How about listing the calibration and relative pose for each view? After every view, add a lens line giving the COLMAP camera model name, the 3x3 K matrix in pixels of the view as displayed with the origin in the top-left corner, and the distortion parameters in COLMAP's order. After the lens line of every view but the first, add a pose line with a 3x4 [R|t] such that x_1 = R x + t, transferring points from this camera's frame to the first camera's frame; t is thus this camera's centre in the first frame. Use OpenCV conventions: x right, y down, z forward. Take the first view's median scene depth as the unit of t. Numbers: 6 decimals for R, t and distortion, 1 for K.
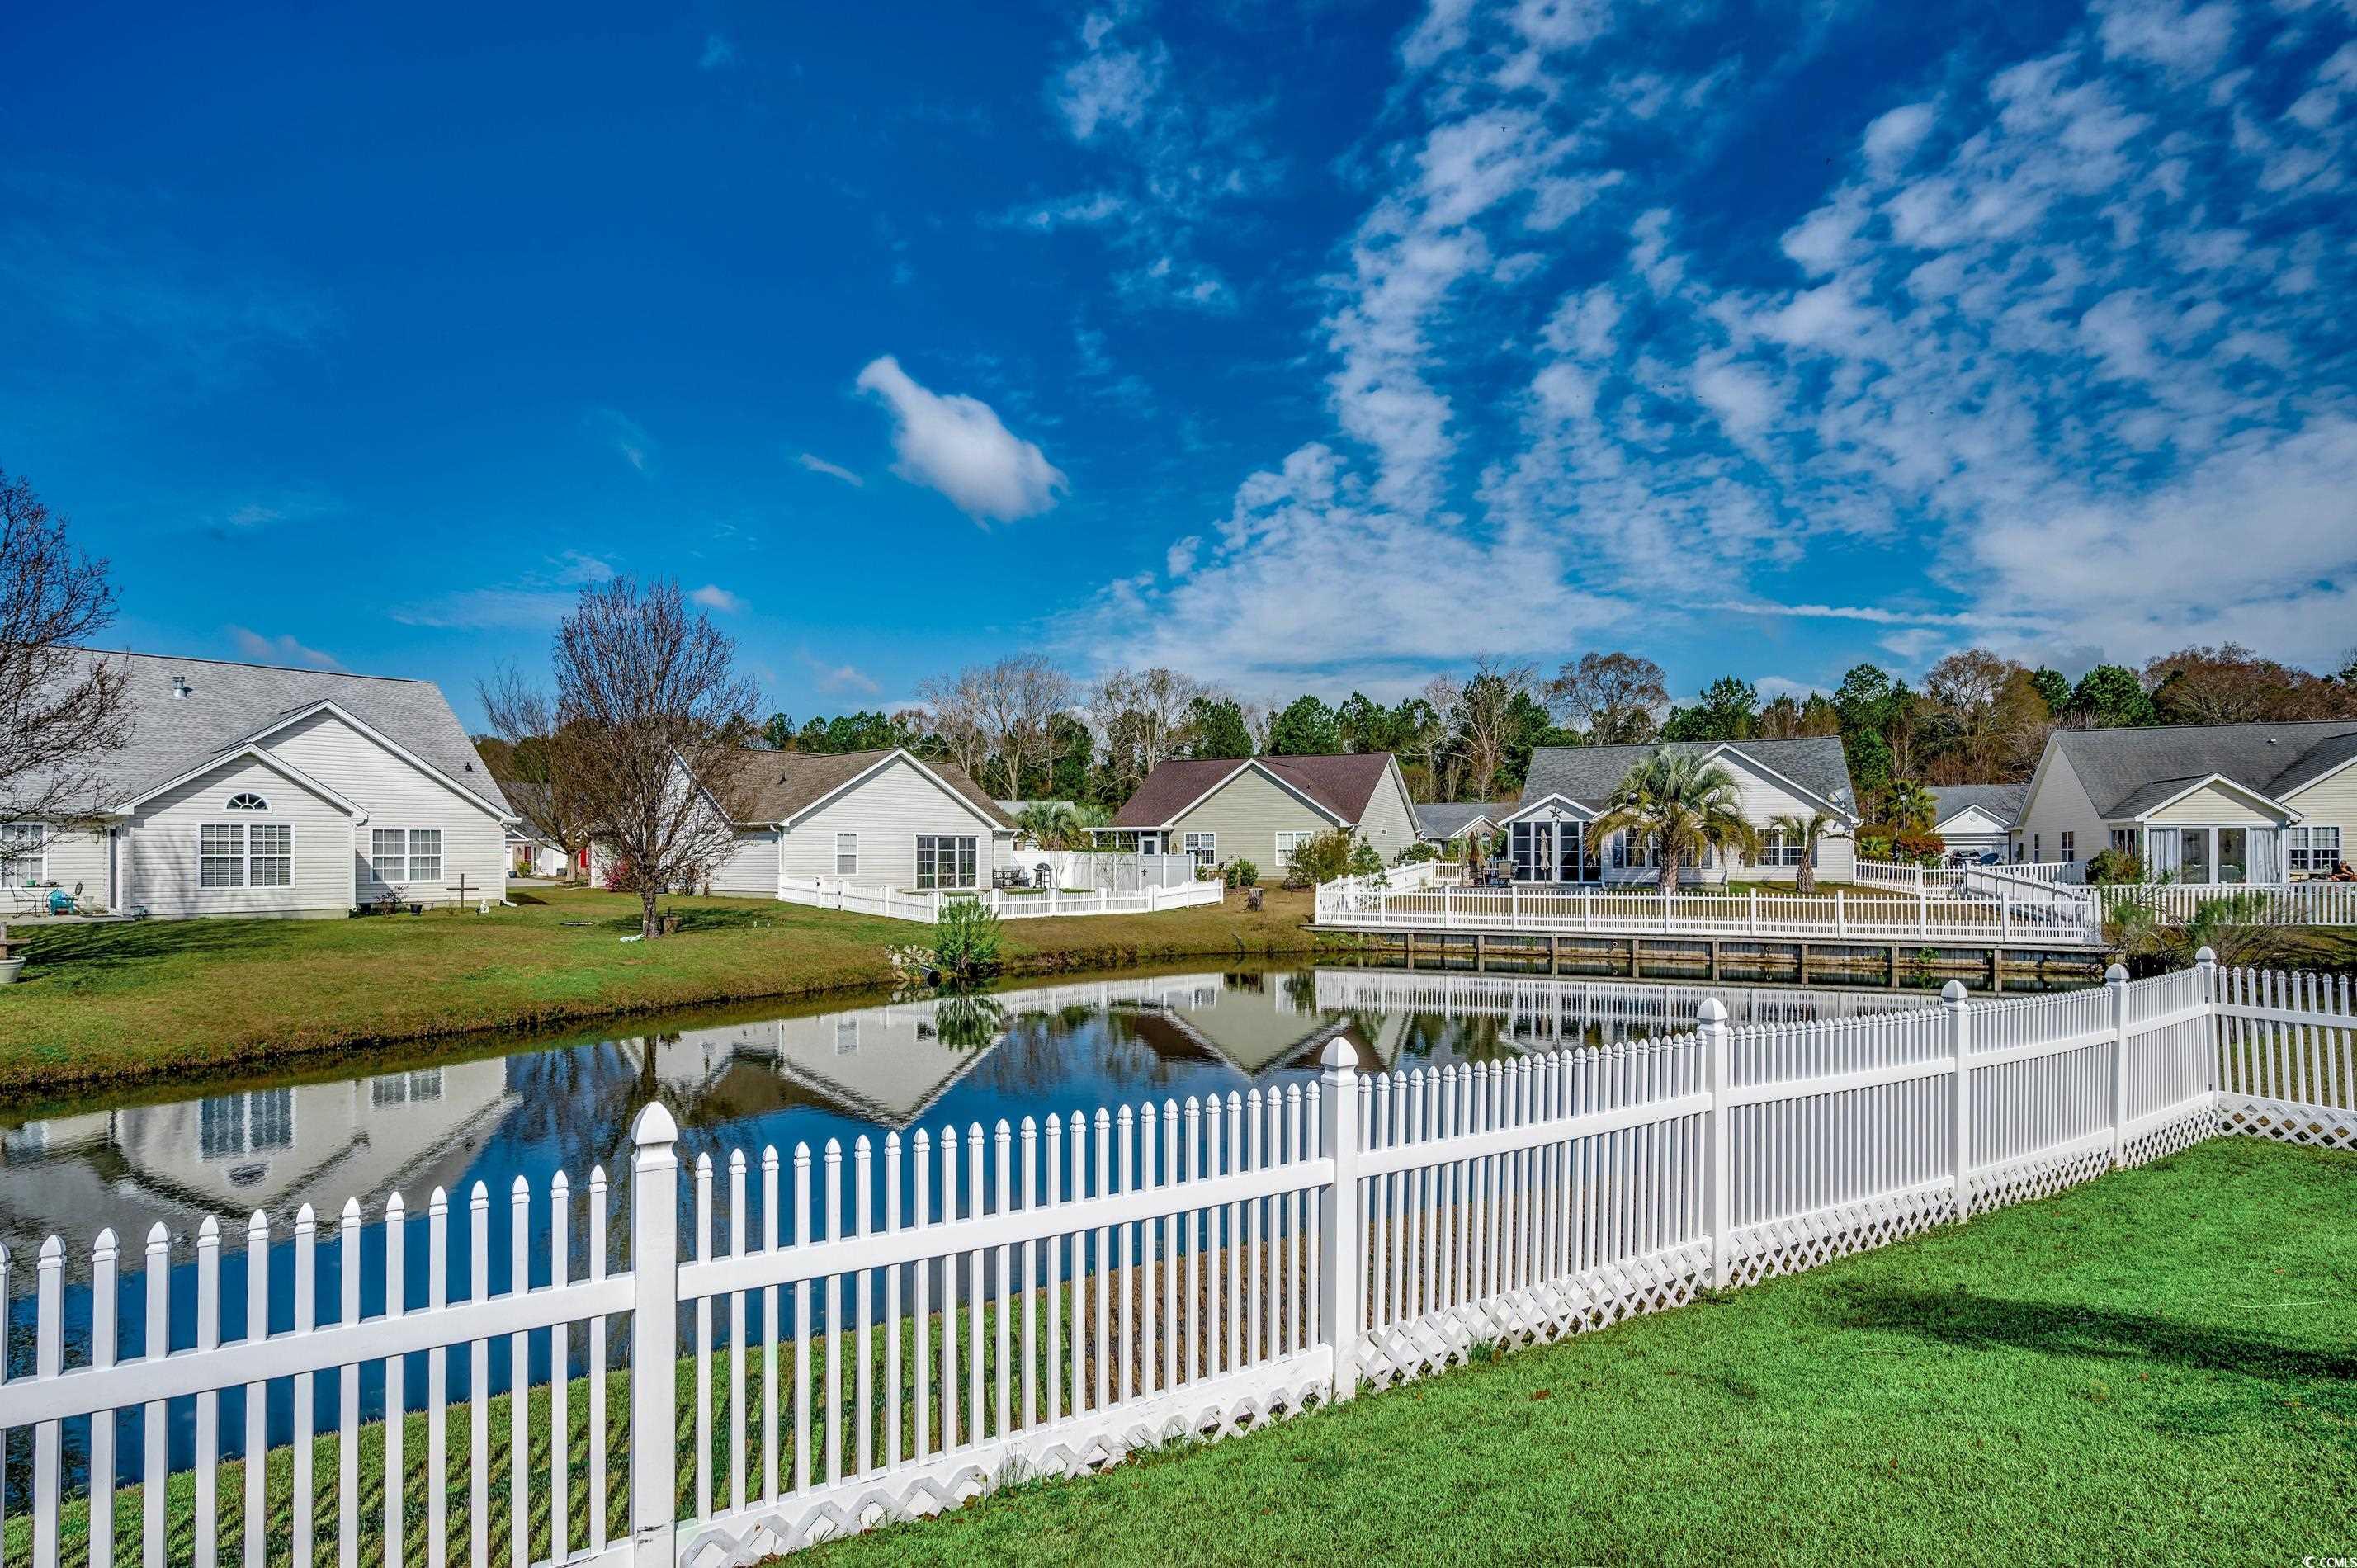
lens RADIAL K [[1017.4, 0, 1187.3], [0, 1017.4, 814.9], [0, 0, 1]] dist [-0.003989, 0.000156]
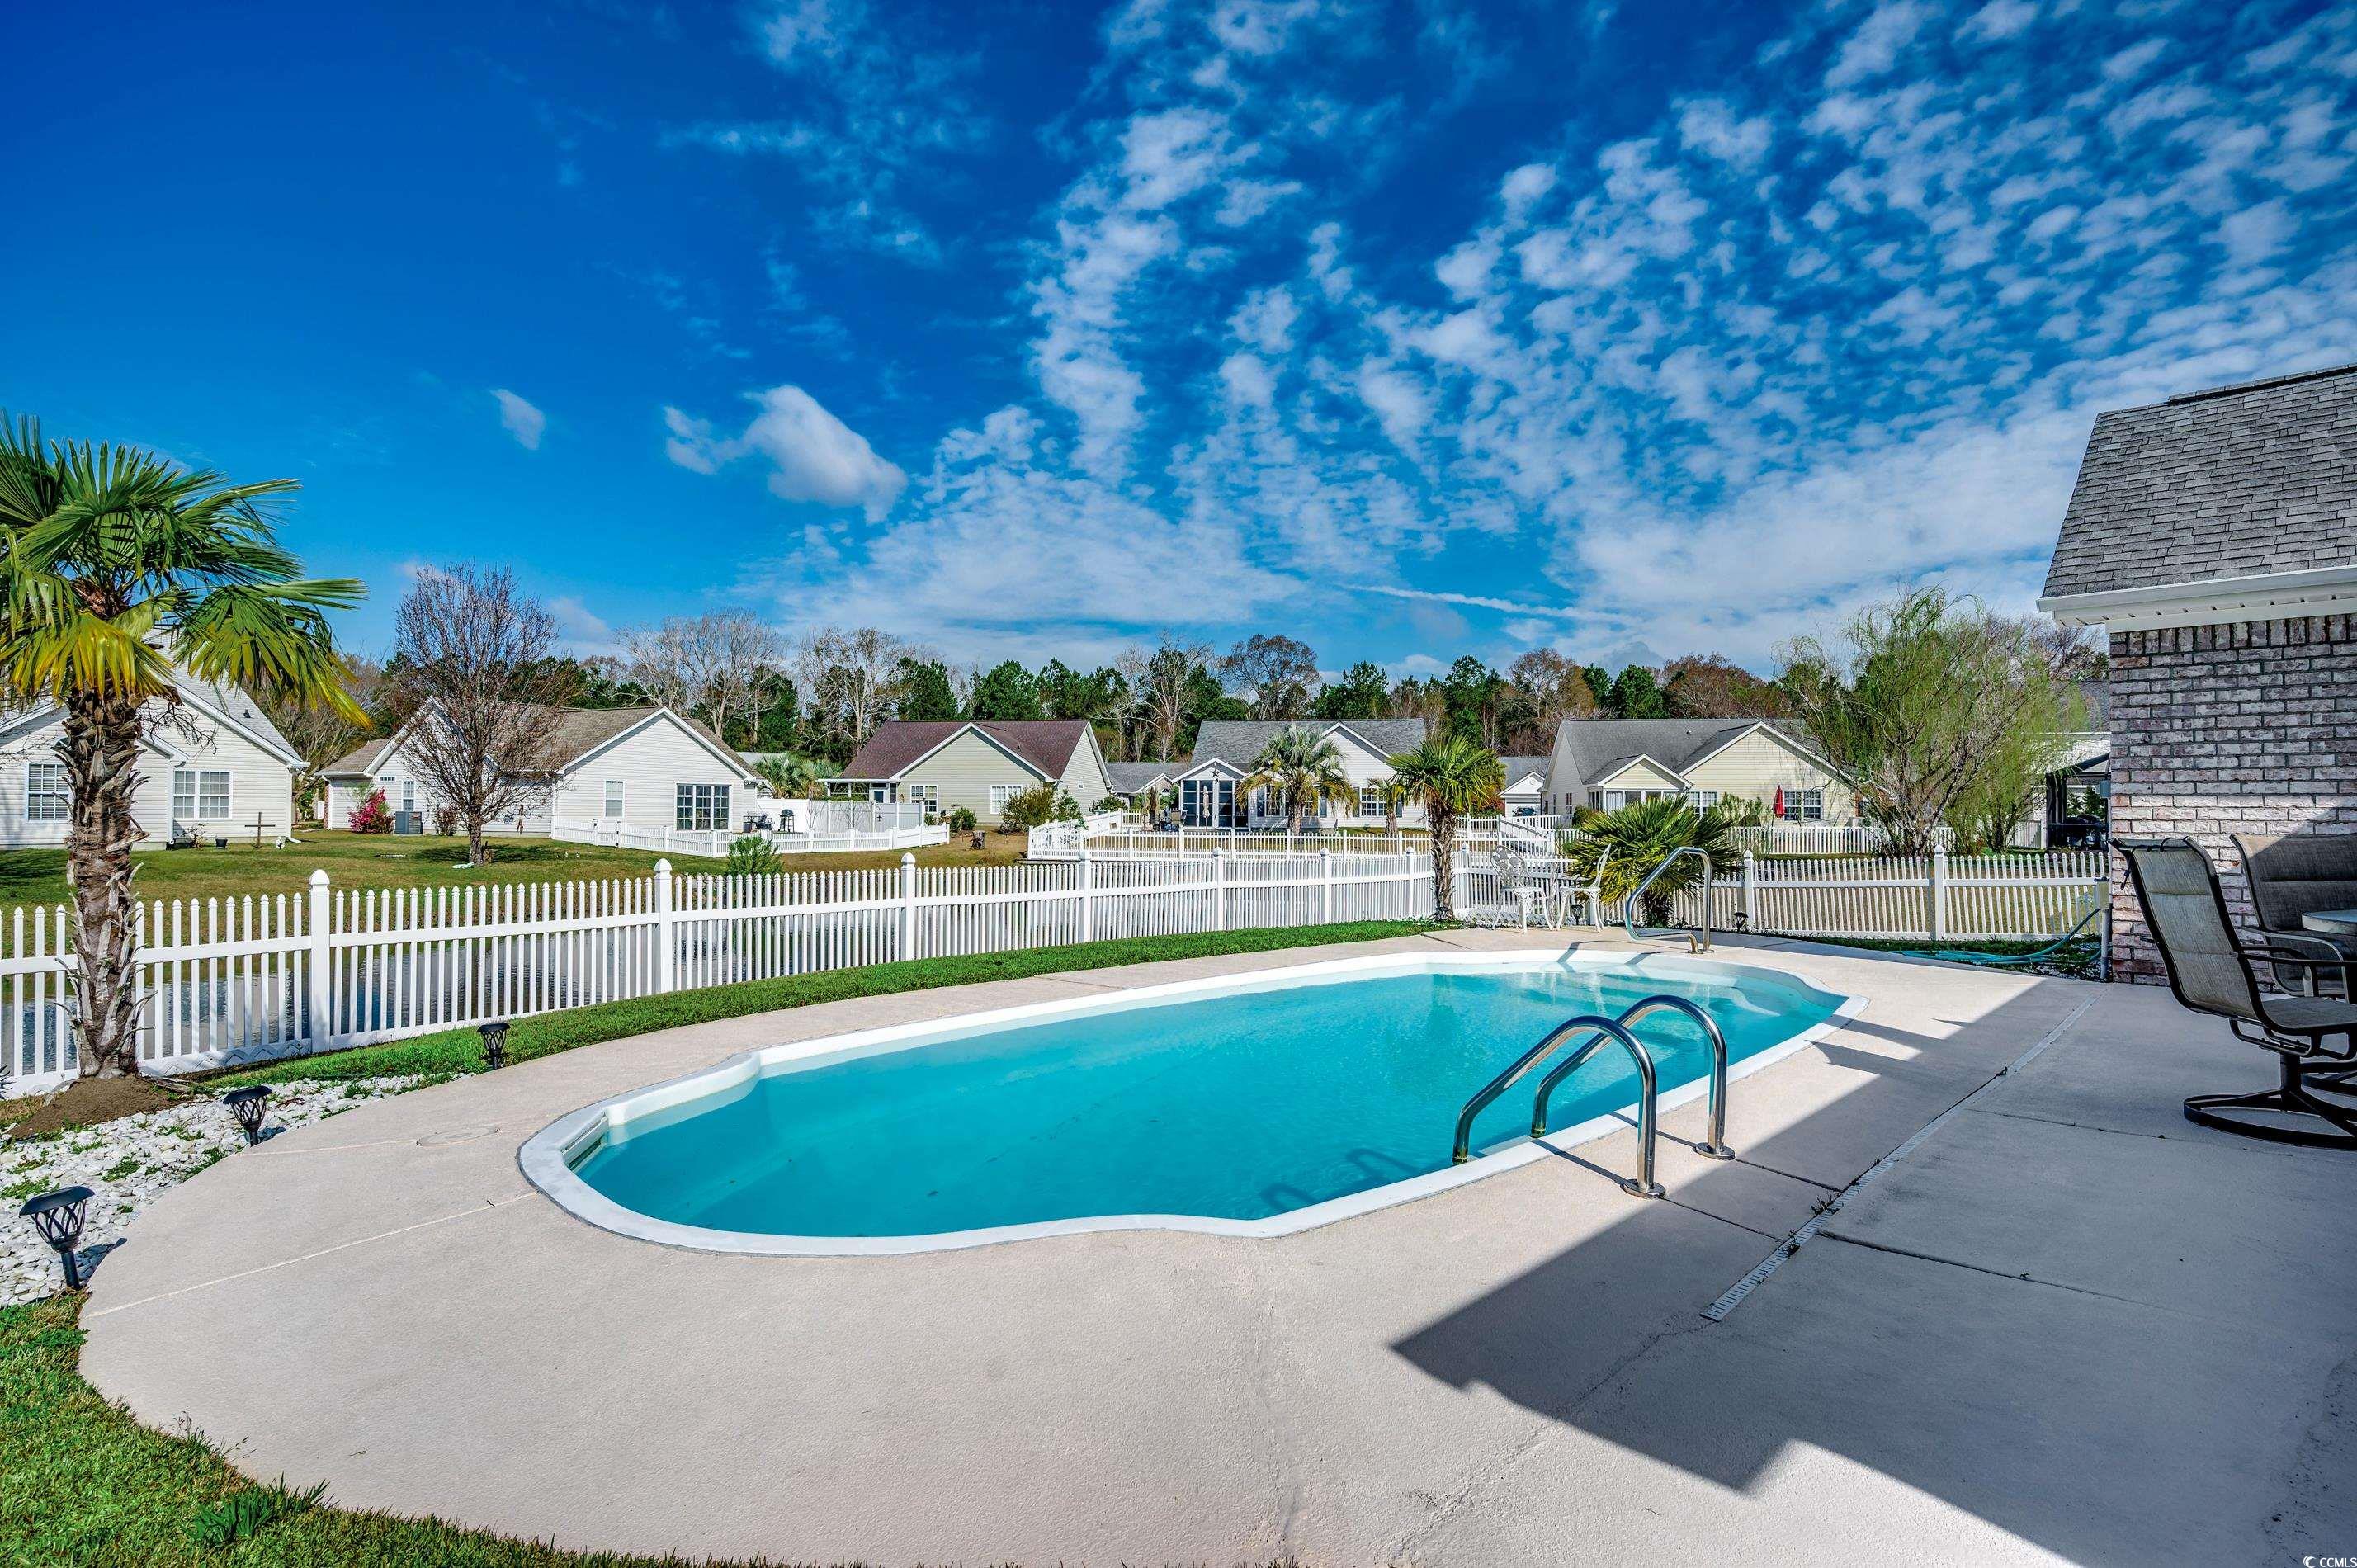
lens RADIAL K [[1134.3, 0, 1186.6], [0, 1134.3, 793.2], [0, 0, 1]] dist [-0.001872, -0.000136]
pose [[0.956837, 0.012252, 0.290367, -0.034663], [-0.018244, 0.999673, 0.017938, -0.000786], [-0.290052, -0.022461, 0.956747, -0.143931]]
